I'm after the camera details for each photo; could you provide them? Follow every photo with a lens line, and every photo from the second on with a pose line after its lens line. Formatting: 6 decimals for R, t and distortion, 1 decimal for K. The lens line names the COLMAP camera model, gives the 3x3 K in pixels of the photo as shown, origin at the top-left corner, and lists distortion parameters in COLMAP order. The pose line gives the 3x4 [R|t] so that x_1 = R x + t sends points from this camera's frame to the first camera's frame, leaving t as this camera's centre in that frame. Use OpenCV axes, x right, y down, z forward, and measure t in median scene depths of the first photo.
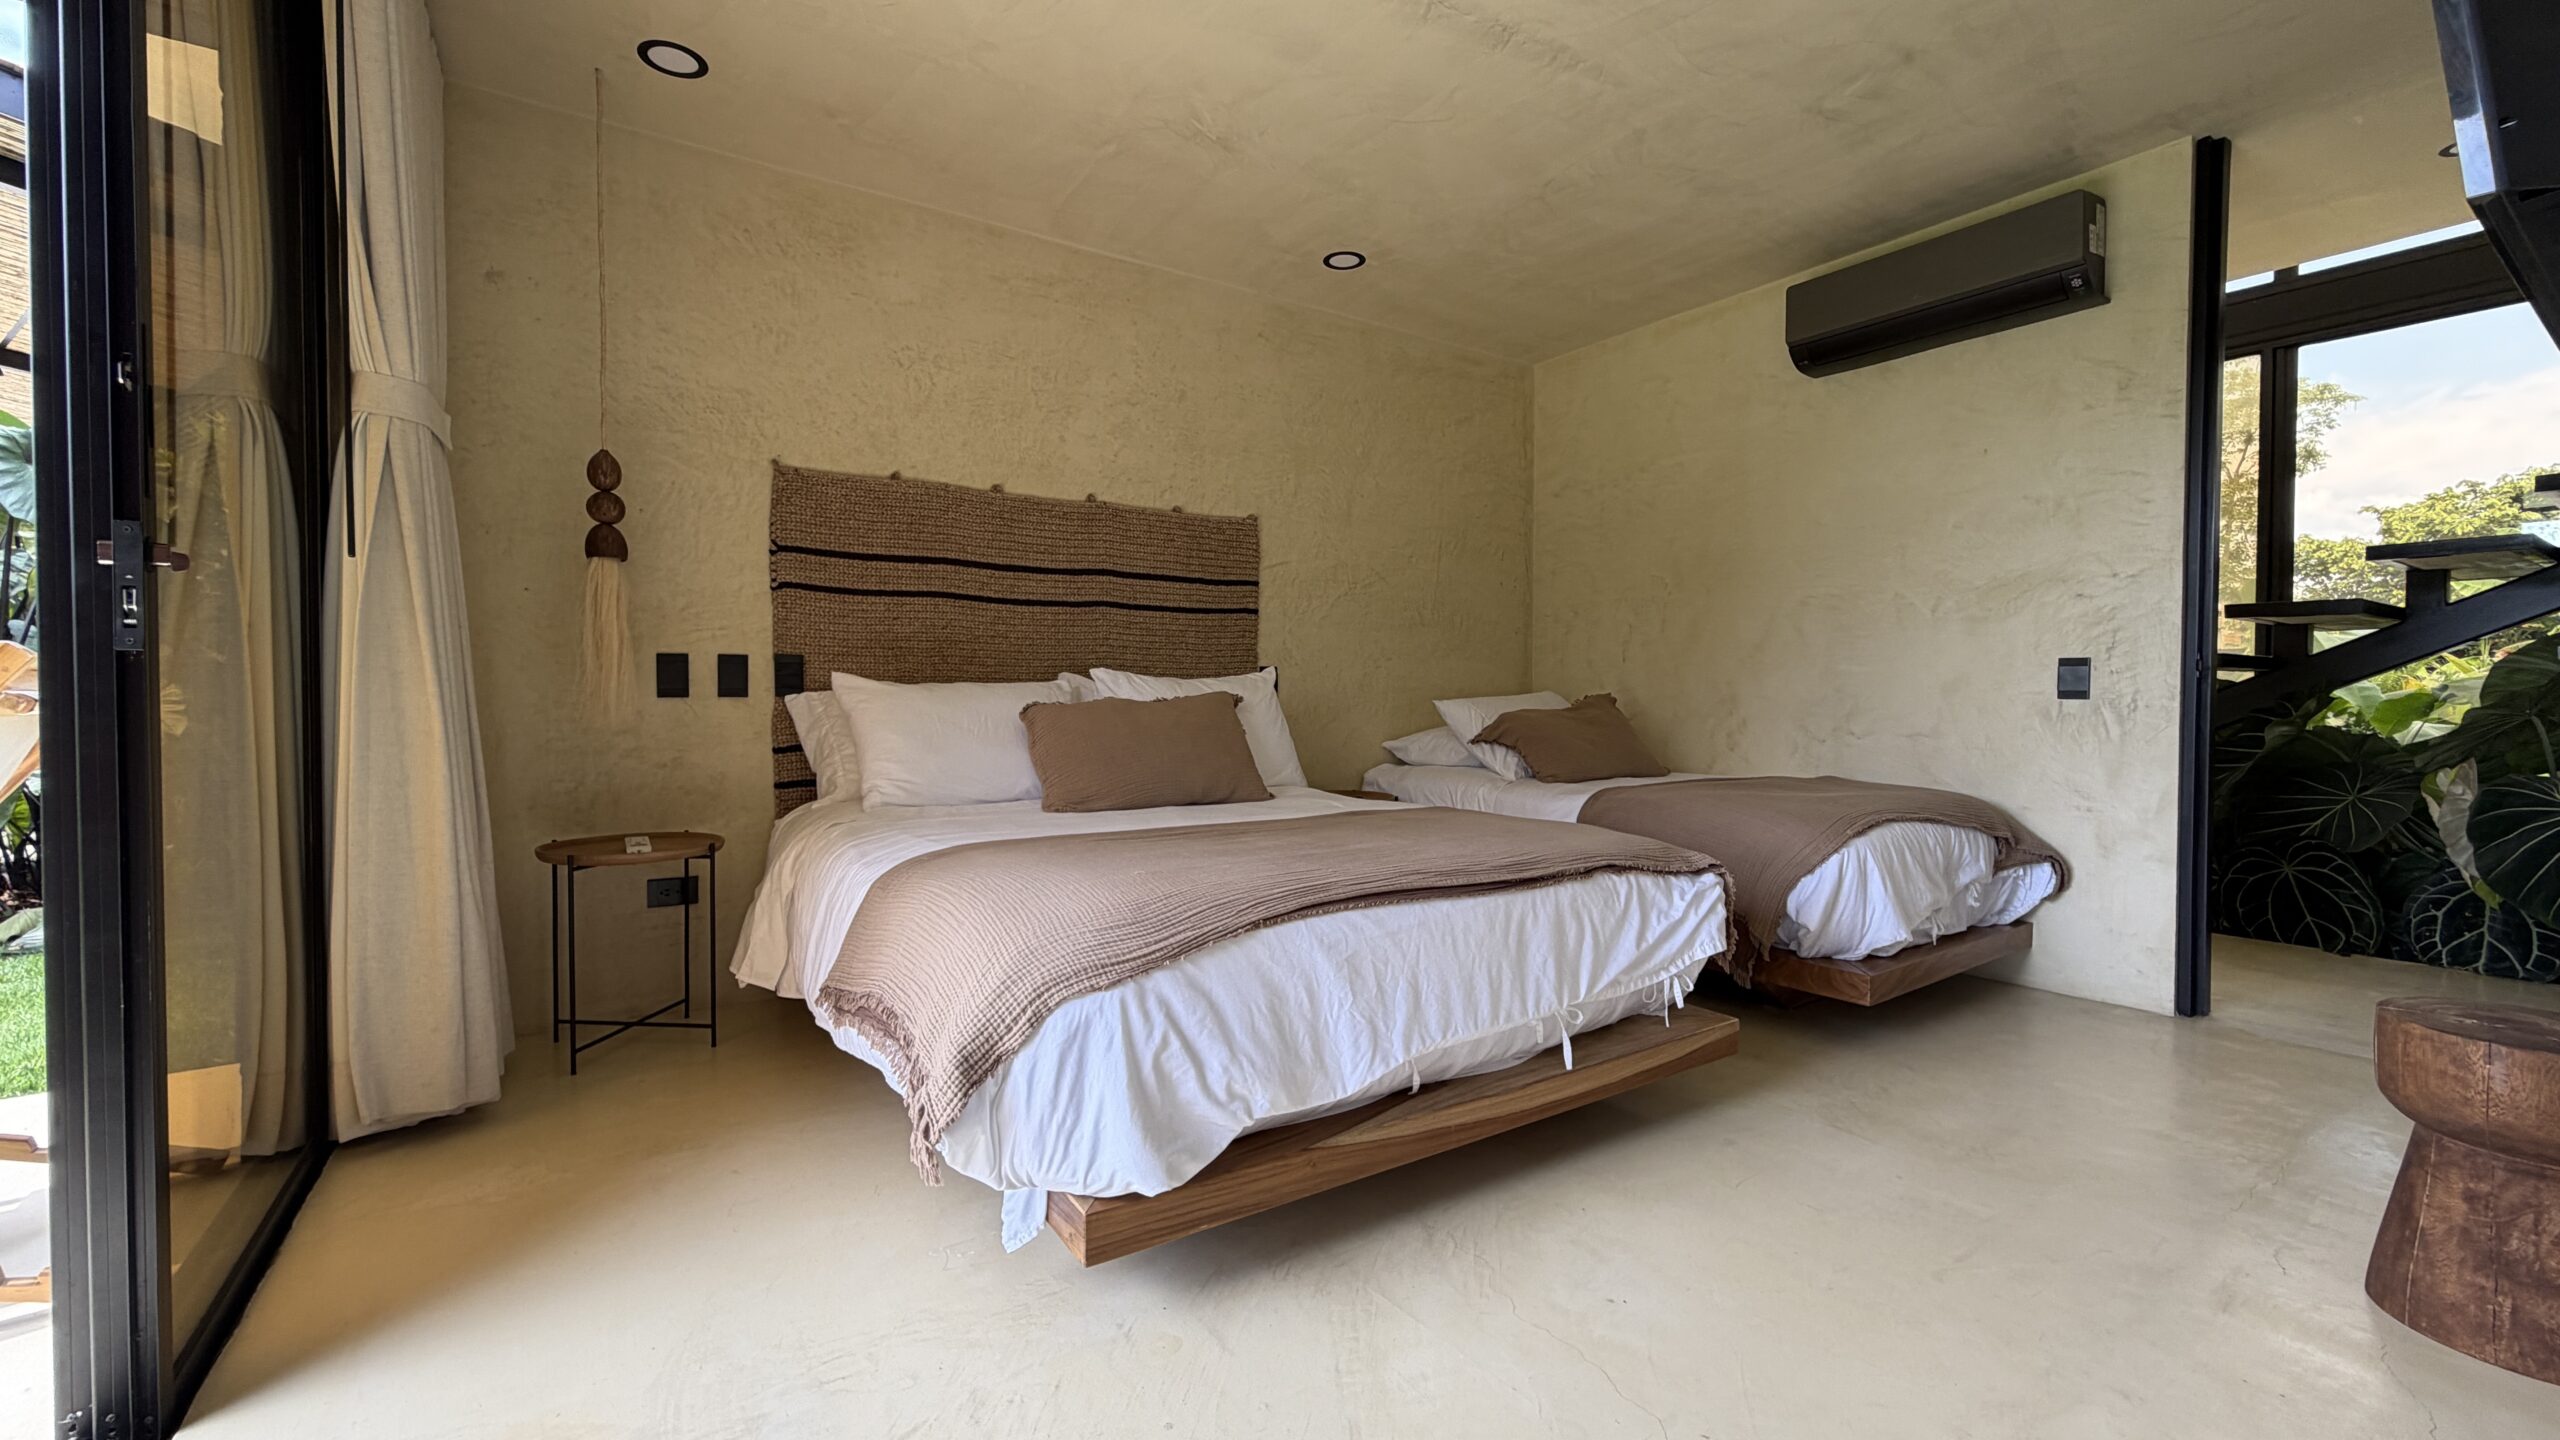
lens RADIAL K [[1017.2, 0, 1271.1], [0, 1017.2, 719.2], [0, 0, 1]] dist [-0.001239, 0.000676]
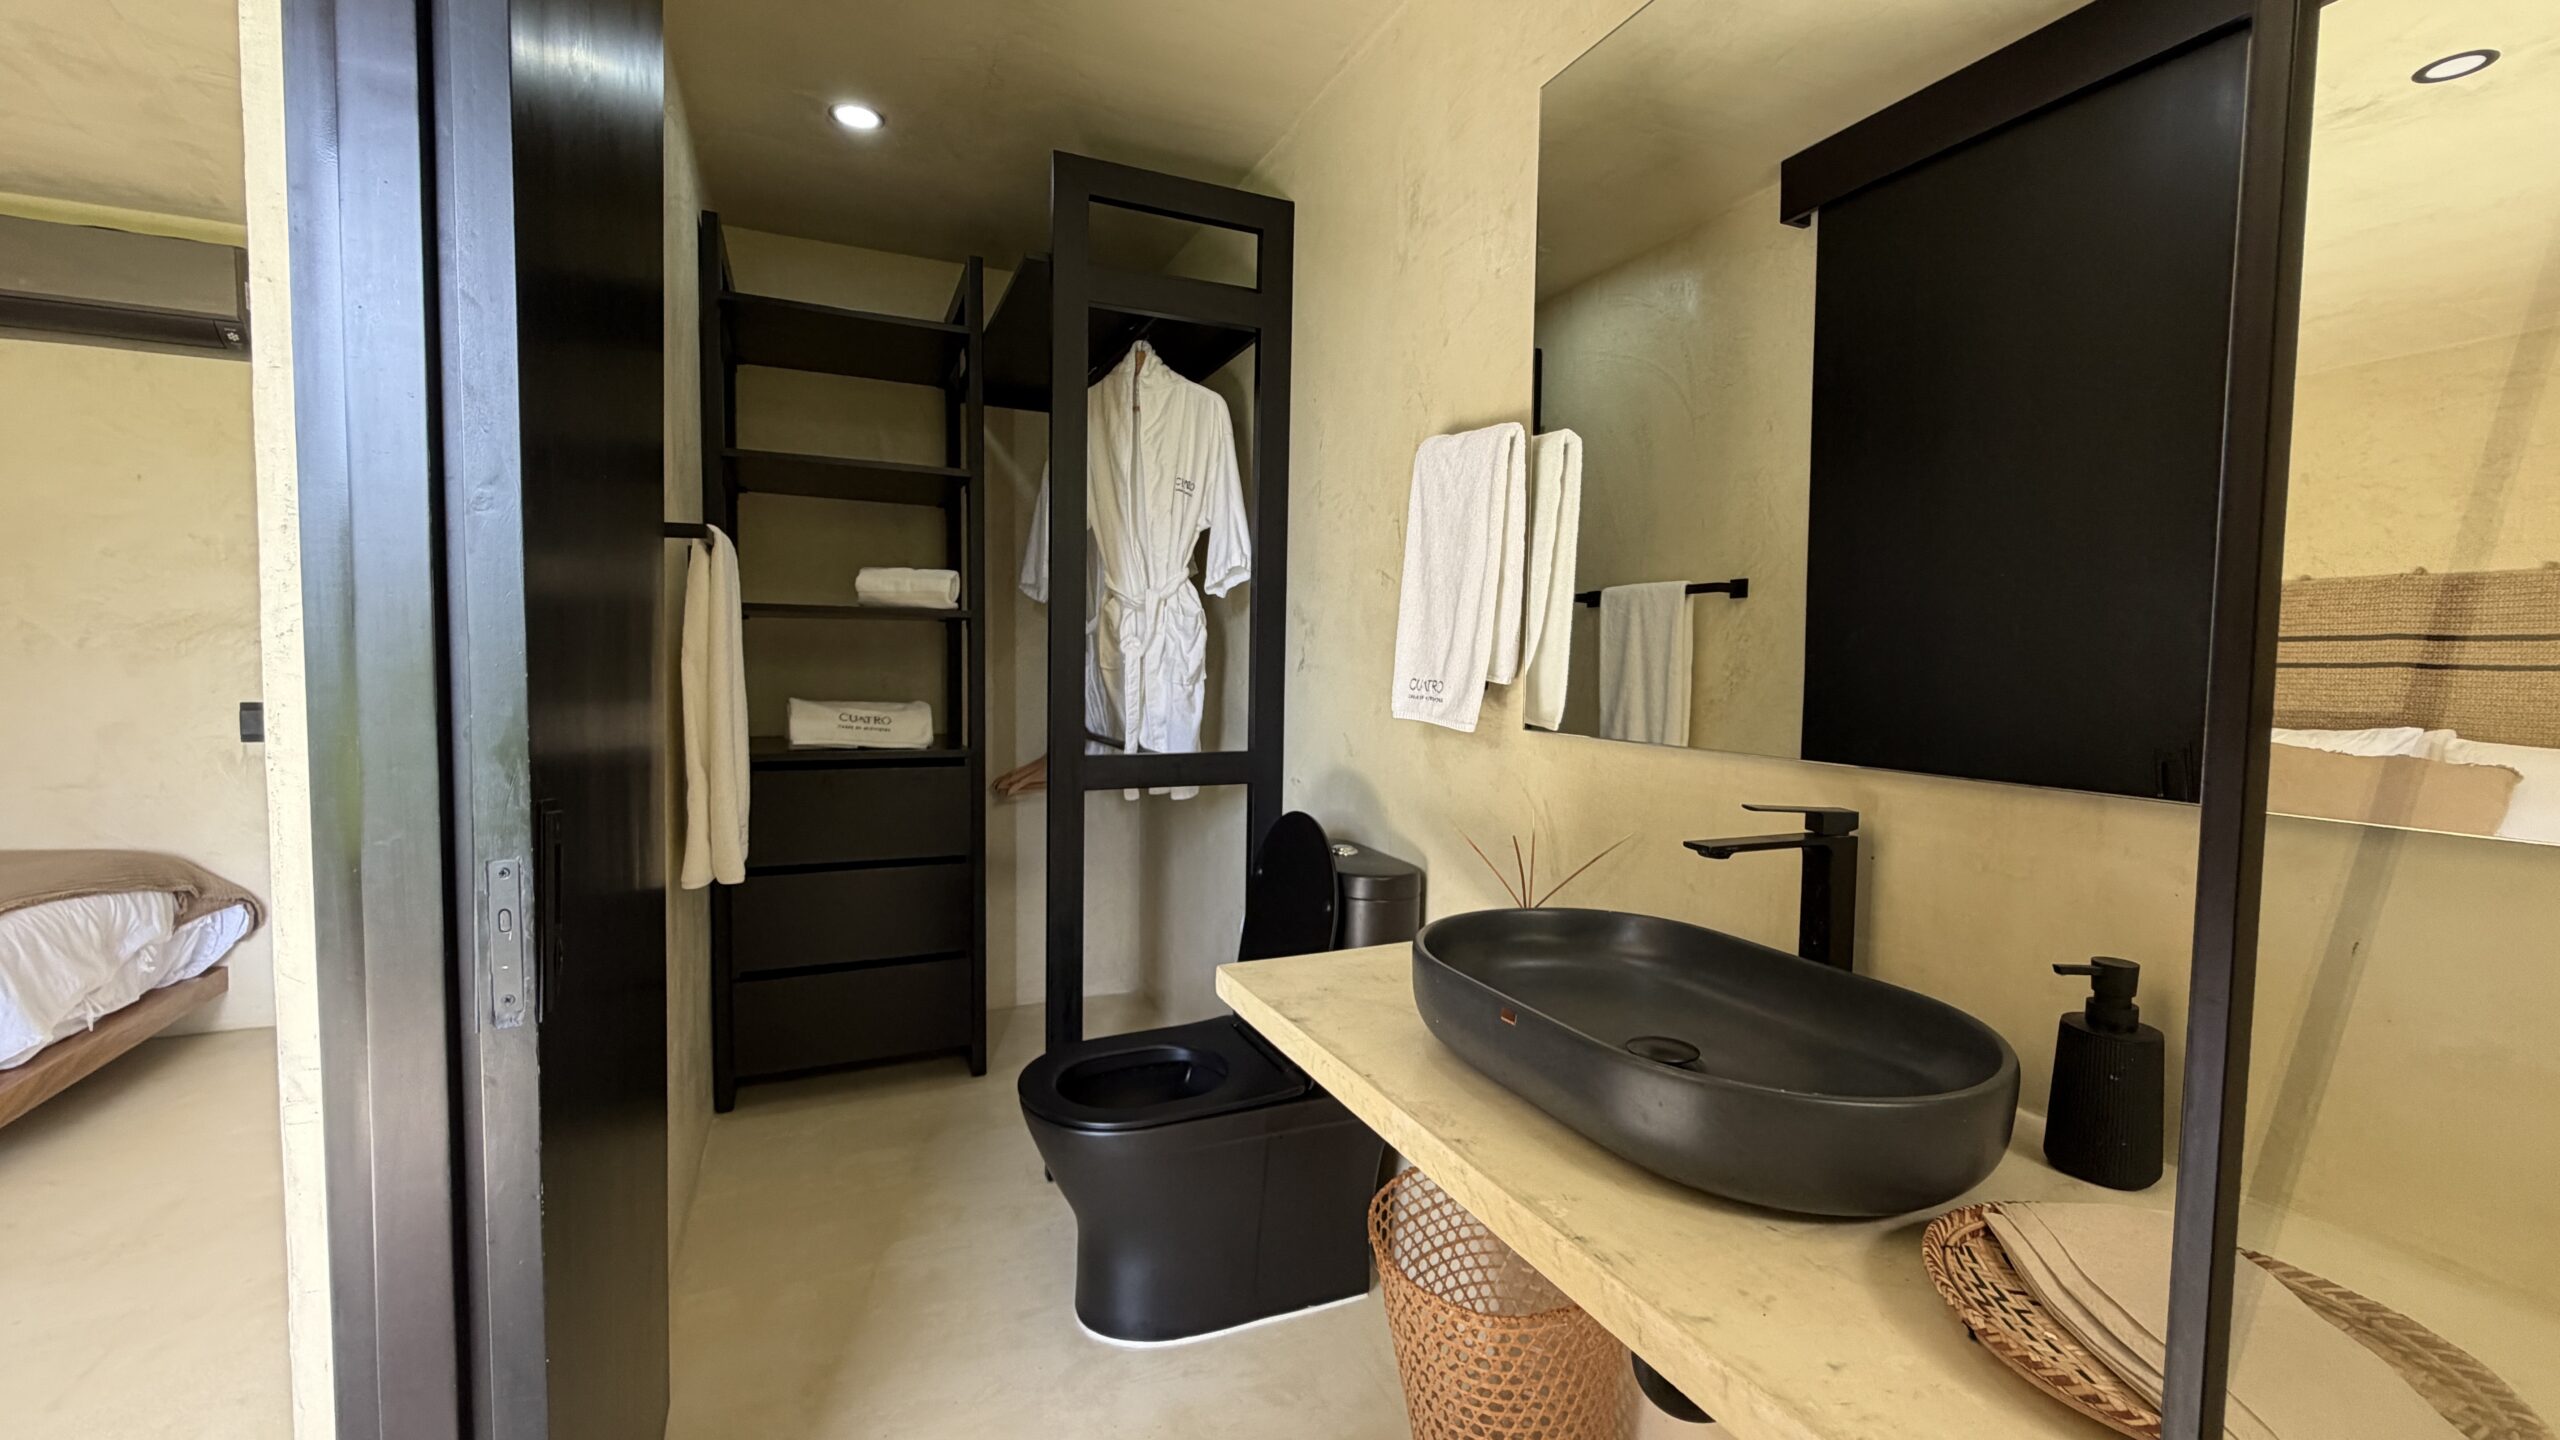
lens RADIAL K [[1017.2, 0, 1269.6], [0, 1017.2, 714.1], [0, 0, 1]] dist [-0.001239, 0.000676]
pose [[0.175928, -0.057465, 0.982724, -0.043507], [0.008378, 0.998346, 0.056879, -0.098867], [-0.984367, -0.001773, 0.176118, -0.194245]]
